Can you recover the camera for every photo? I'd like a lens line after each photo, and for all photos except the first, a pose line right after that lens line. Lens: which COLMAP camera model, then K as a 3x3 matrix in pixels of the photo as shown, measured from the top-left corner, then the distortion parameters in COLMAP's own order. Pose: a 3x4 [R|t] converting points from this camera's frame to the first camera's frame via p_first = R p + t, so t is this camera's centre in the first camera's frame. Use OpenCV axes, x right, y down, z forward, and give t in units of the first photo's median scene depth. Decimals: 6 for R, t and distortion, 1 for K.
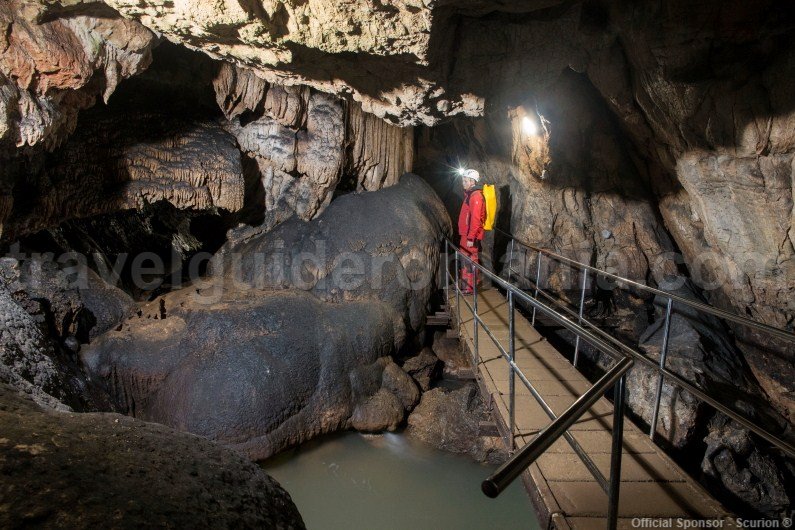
lens RADIAL K [[550.2, 0, 397.5], [0, 550.2, 265.0], [0, 0, 1]] dist [-0.047124, 0.001013]
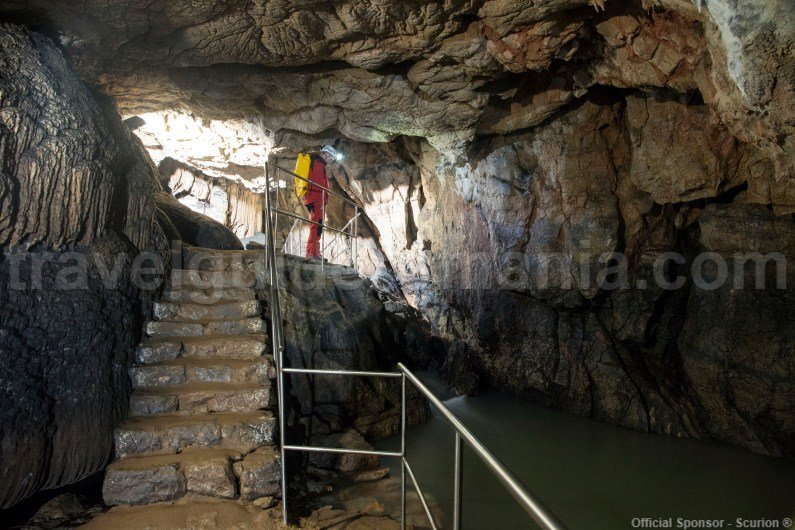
lens RADIAL K [[550.2, 0, 397.5], [0, 550.2, 265.0], [0, 0, 1]] dist [-0.047124, 0.001013]
pose [[0.963262, 0.003229, 0.268543, -0.061028], [0.054949, 0.976404, -0.208845, 0.747159], [-0.262880, 0.215929, 0.940356, -1.771868]]
